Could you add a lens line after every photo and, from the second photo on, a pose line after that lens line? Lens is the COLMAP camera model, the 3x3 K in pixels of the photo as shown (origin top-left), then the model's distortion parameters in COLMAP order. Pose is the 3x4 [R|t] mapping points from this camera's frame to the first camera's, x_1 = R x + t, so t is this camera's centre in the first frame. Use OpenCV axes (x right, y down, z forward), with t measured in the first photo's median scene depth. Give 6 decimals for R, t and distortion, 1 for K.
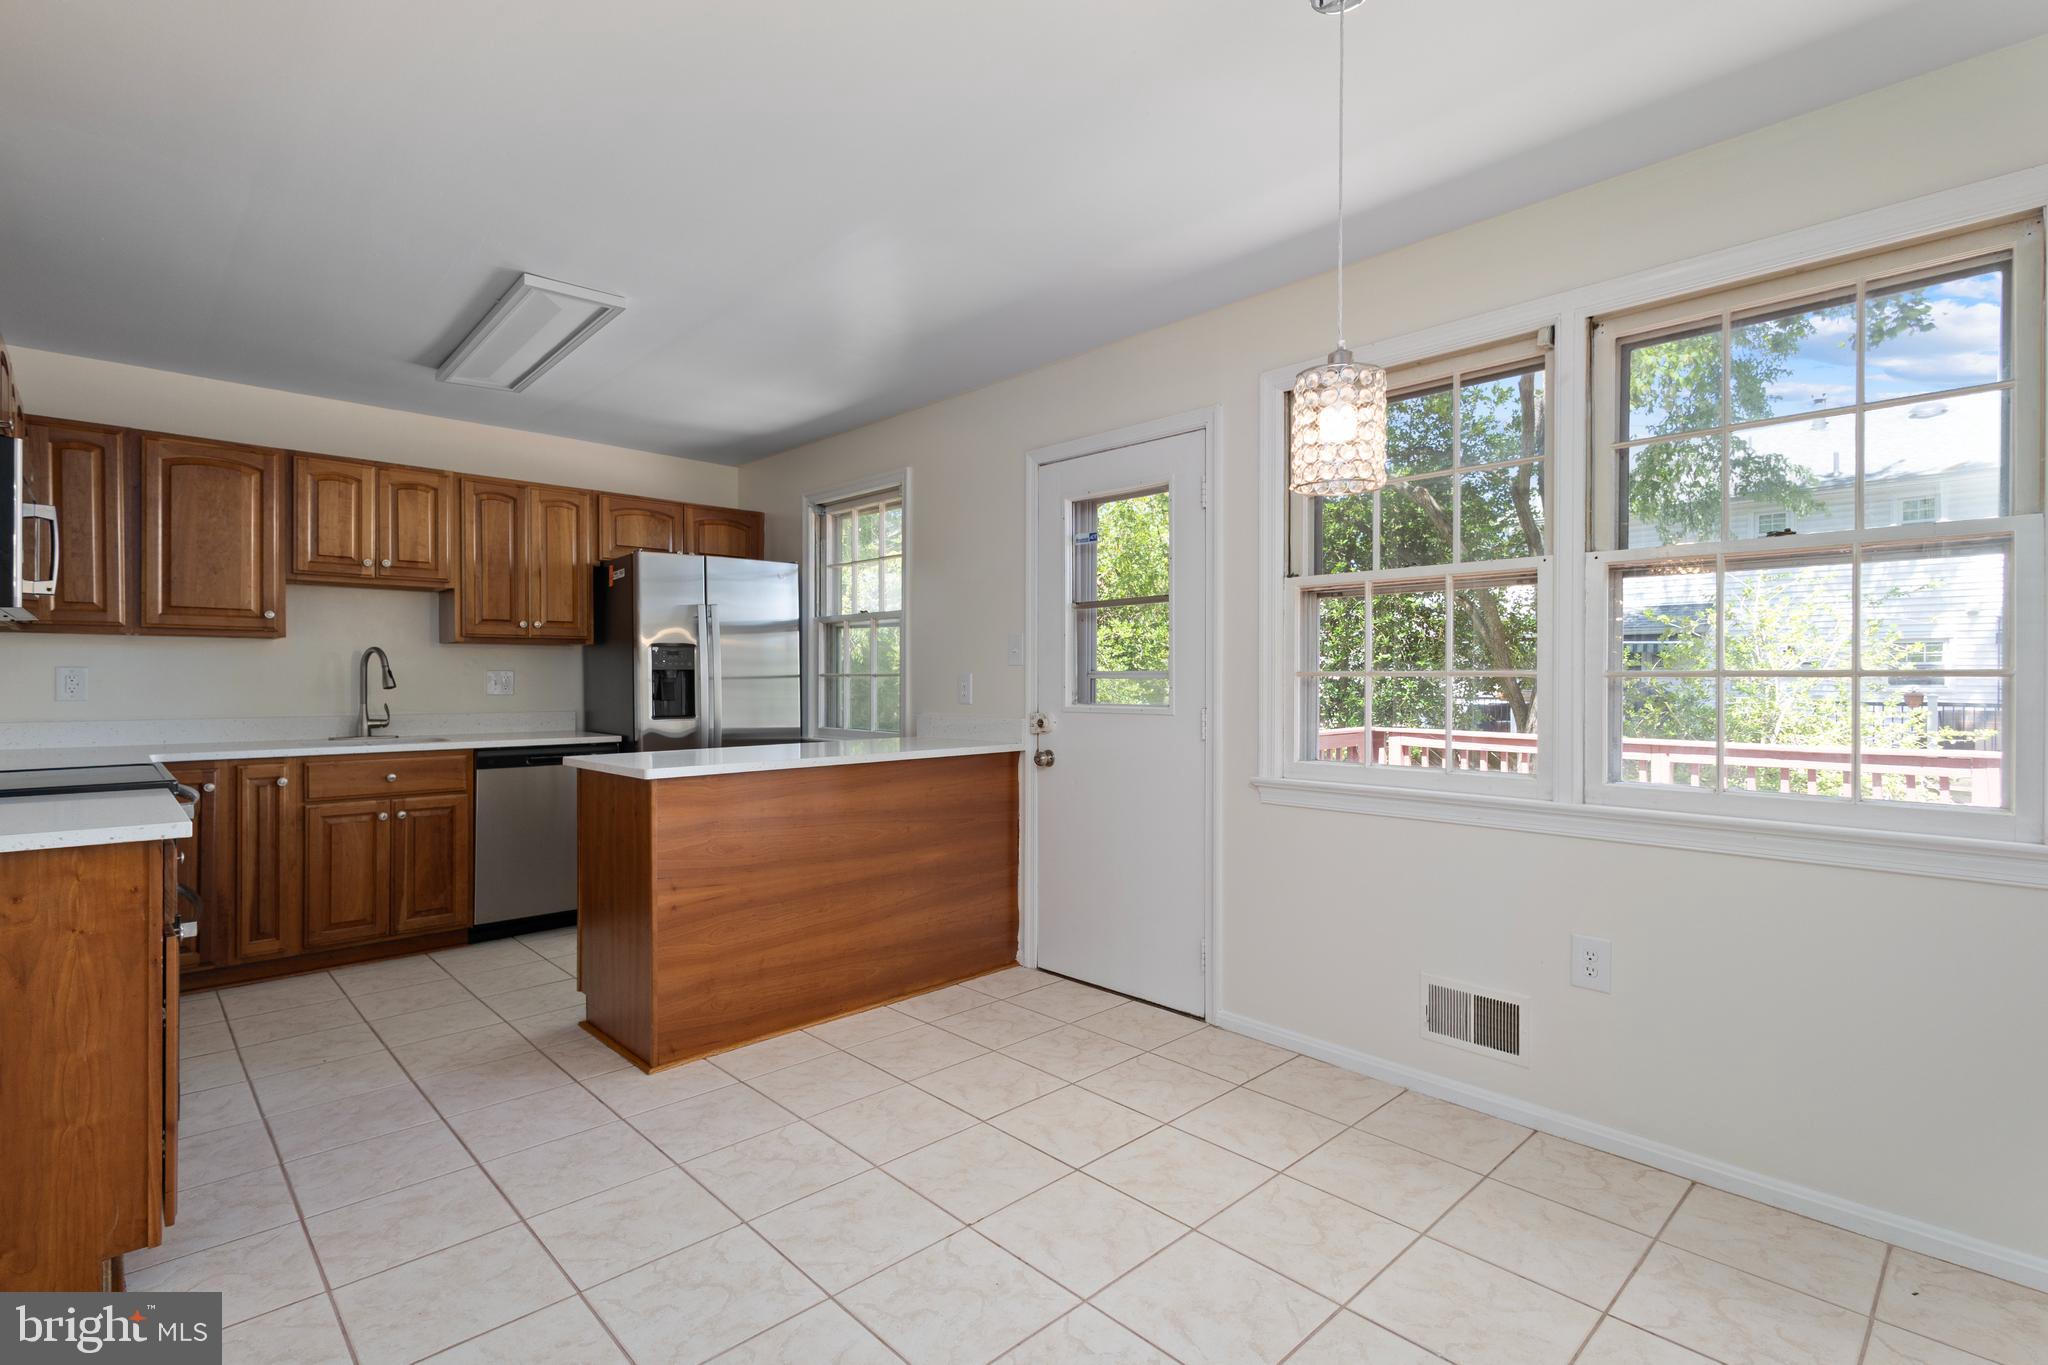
lens RADIAL K [[971.8, 0, 1034.6], [0, 971.8, 679.9], [0, 0, 1]] dist [0.011945, -0.002786]
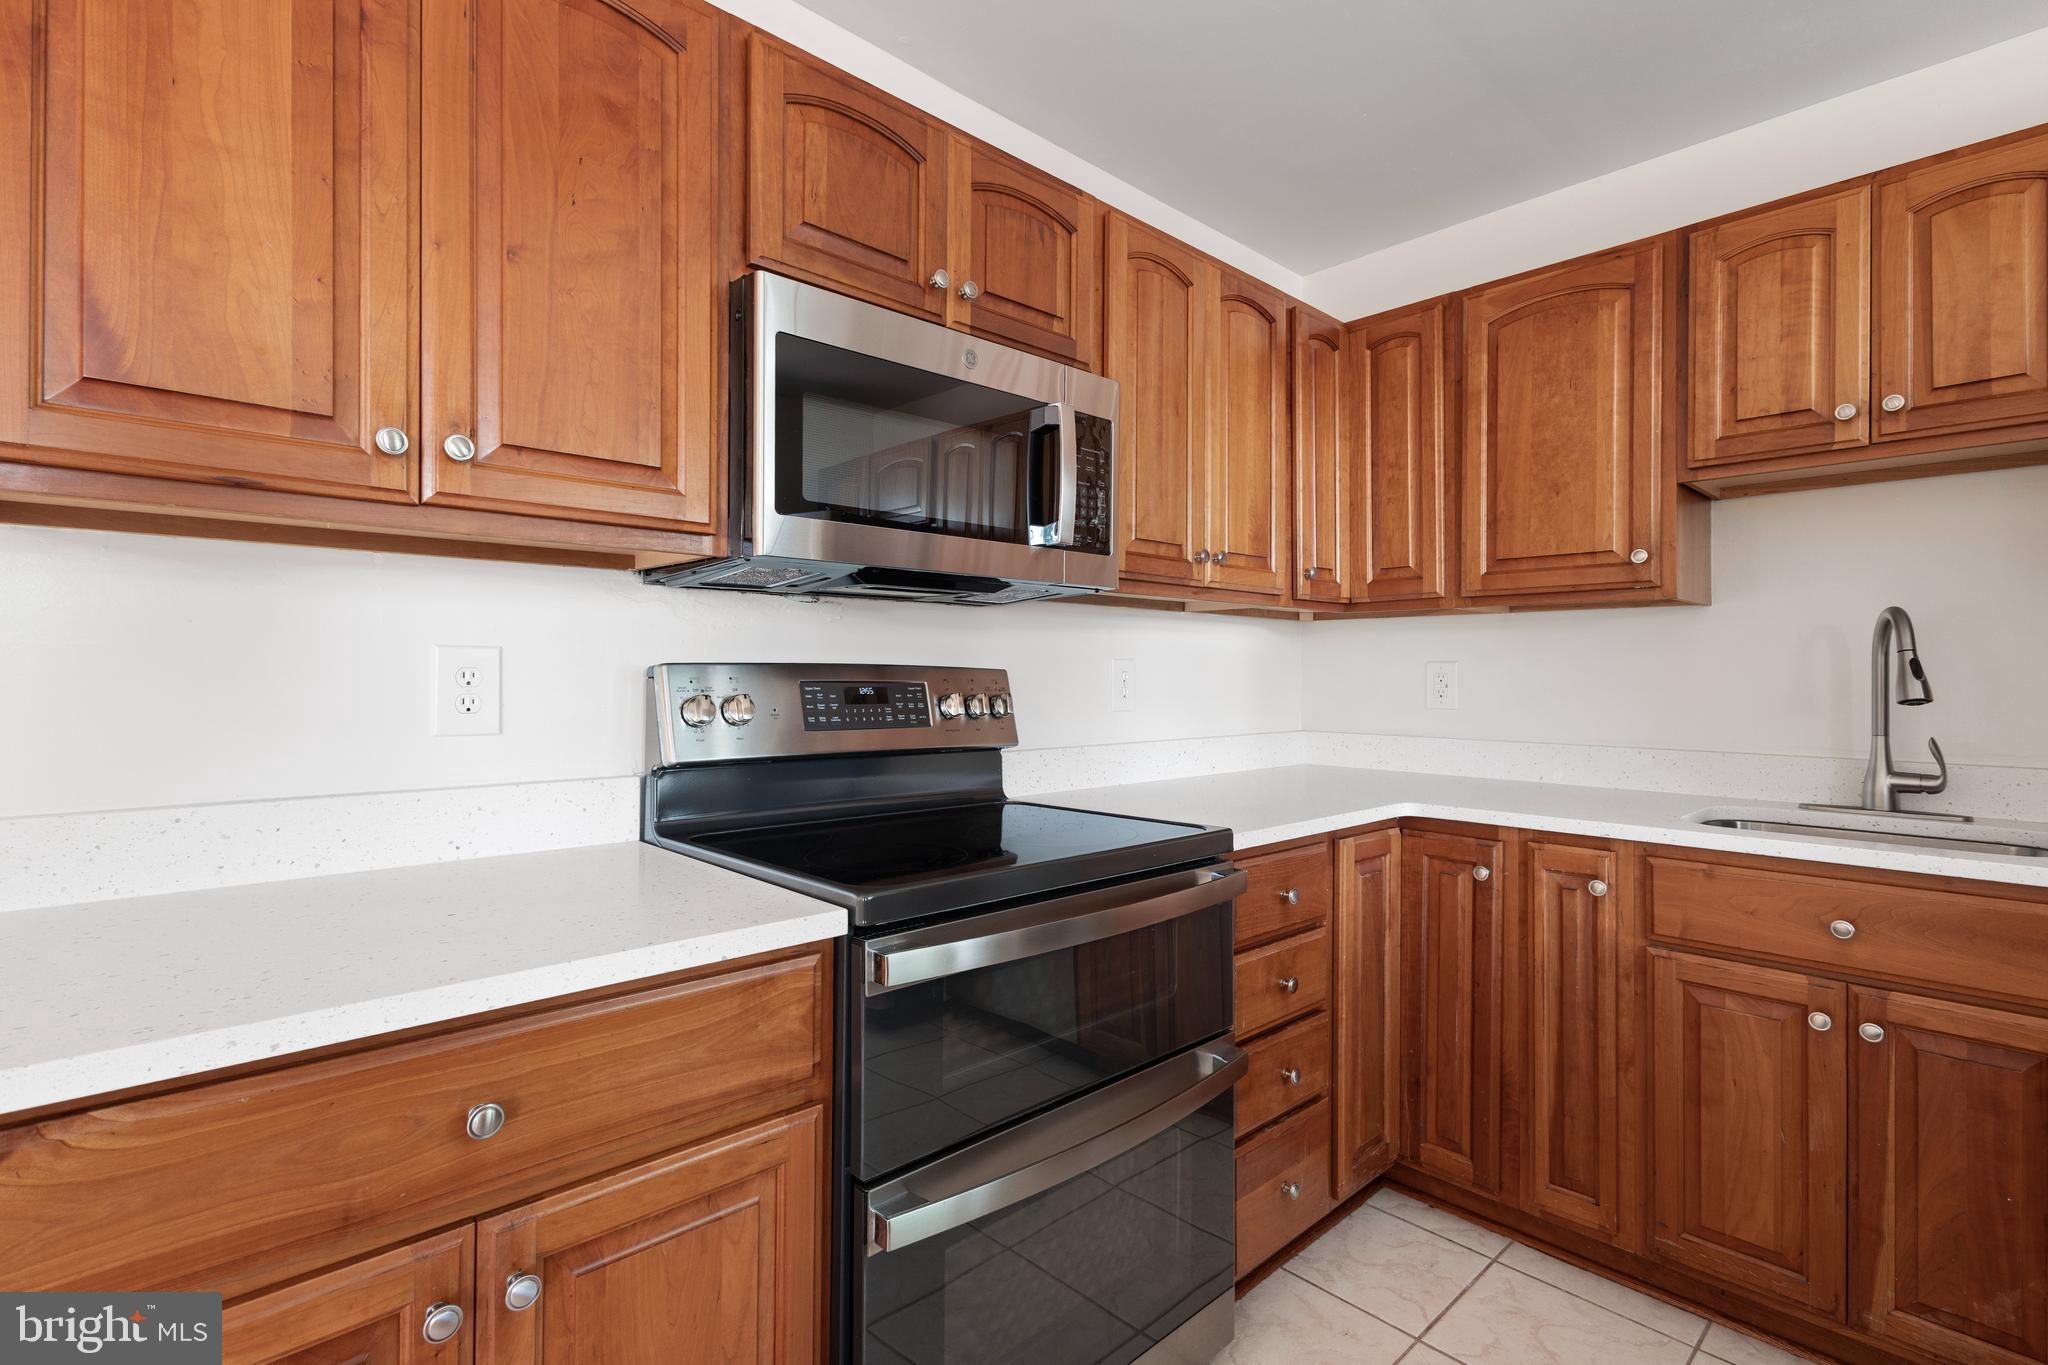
lens RADIAL K [[971.8, 0, 1011.7], [0, 971.8, 671.0], [0, 0, 1]] dist [0.011945, -0.002786]
pose [[-0.015300, -0.005919, -0.999865, -0.247728], [-0.005342, 0.999969, -0.005838, -0.000788], [0.999869, 0.005252, -0.015331, 0.648943]]
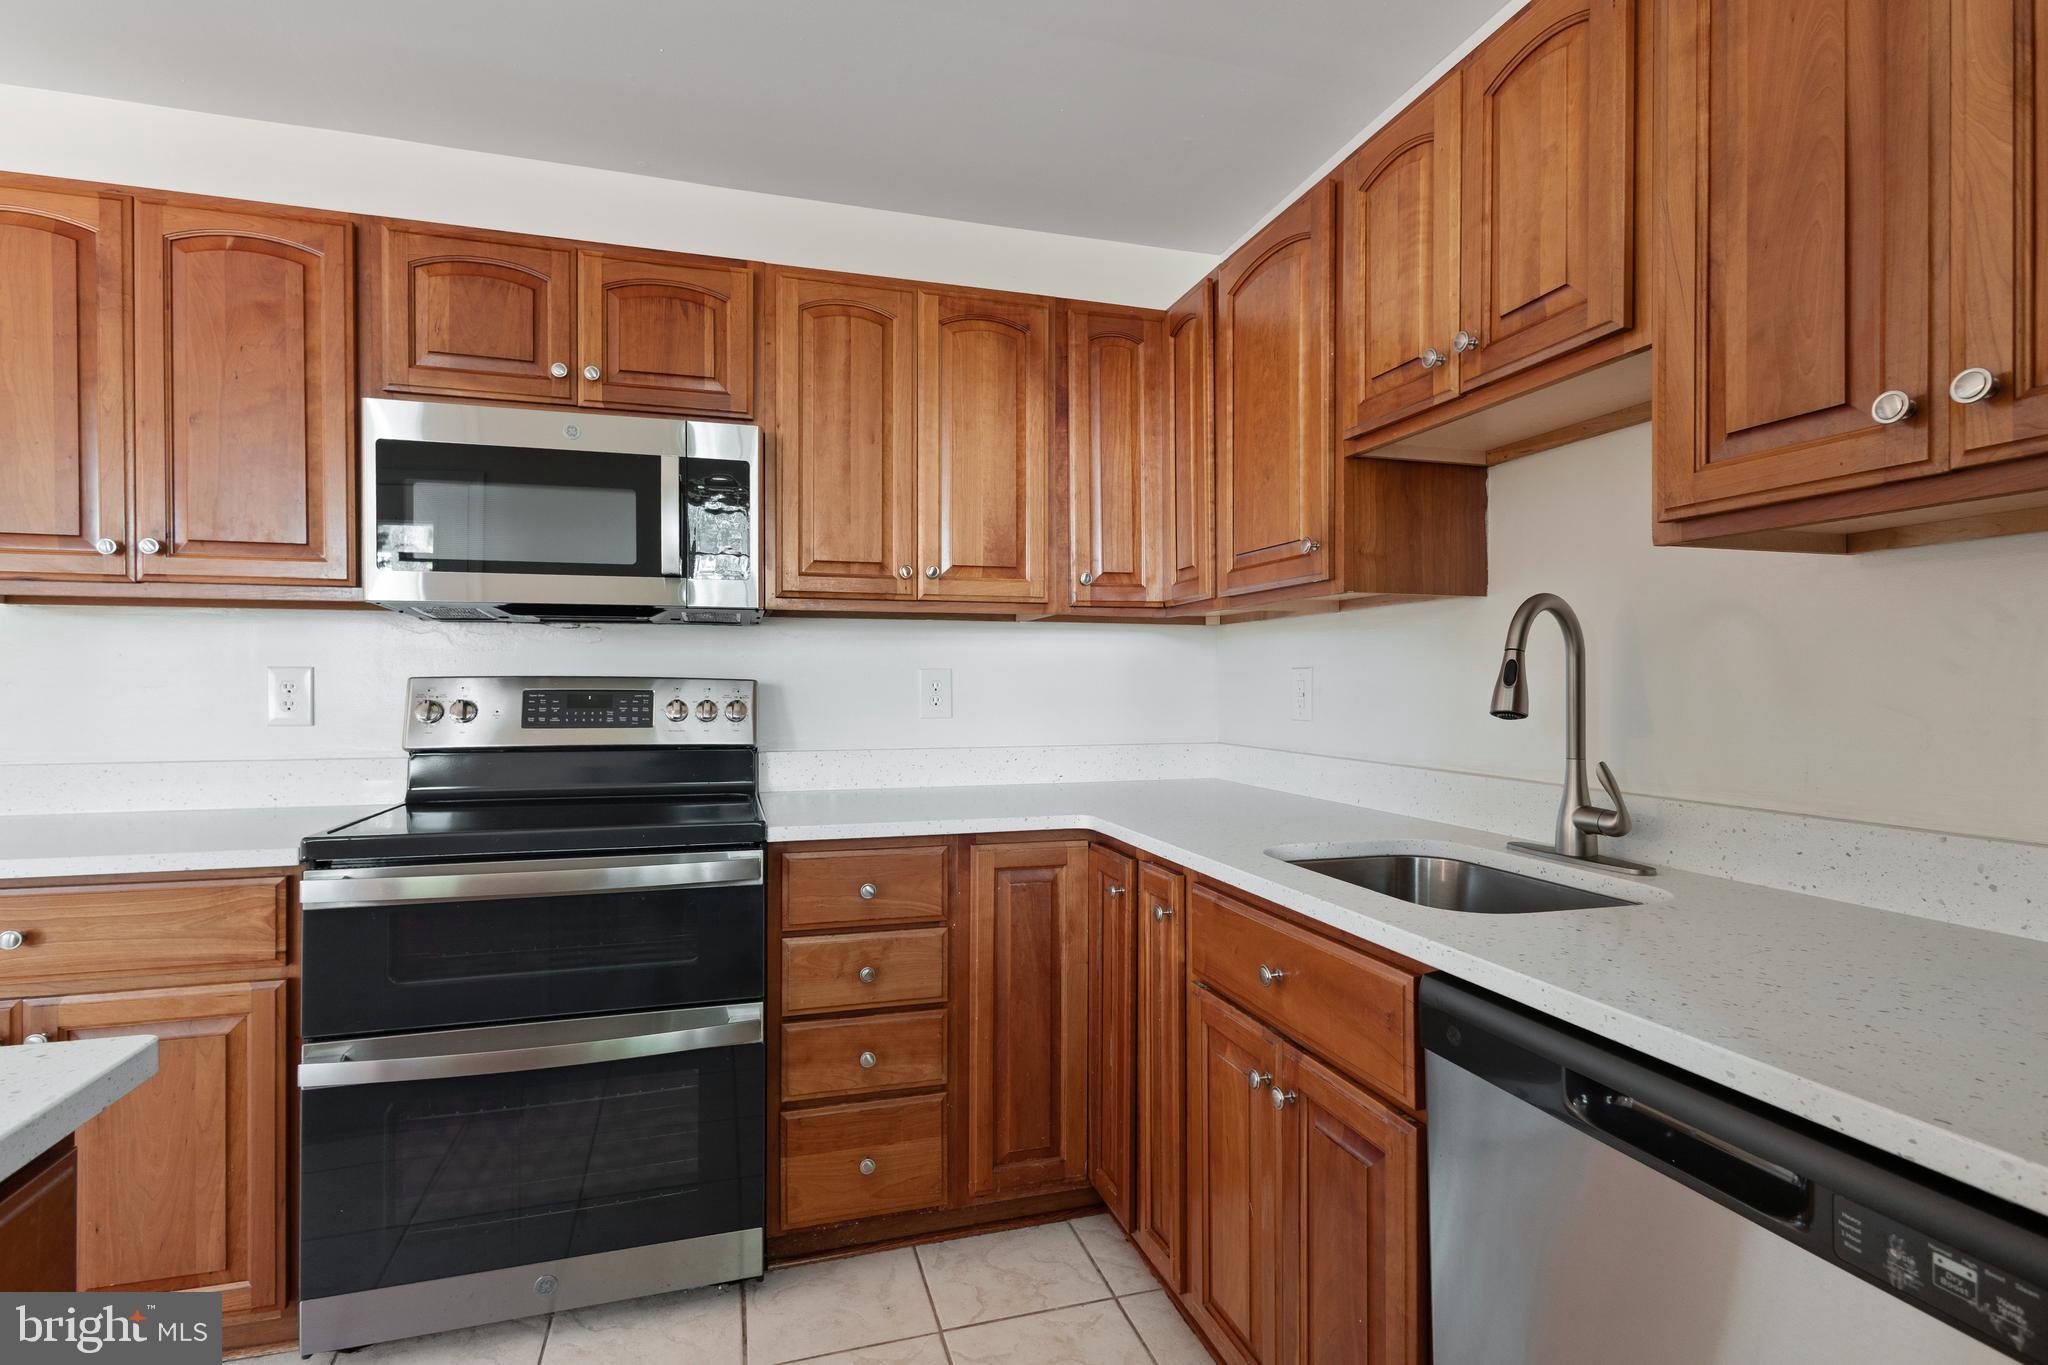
lens RADIAL K [[971.8, 0, 999.7], [0, 971.8, 686.3], [0, 0, 1]] dist [0.011945, -0.002786]
pose [[-0.463610, 0.001556, -0.886038, -0.303702], [-0.002041, 0.999994, 0.002824, -0.002397], [0.886037, 0.003118, -0.463604, 1.044304]]
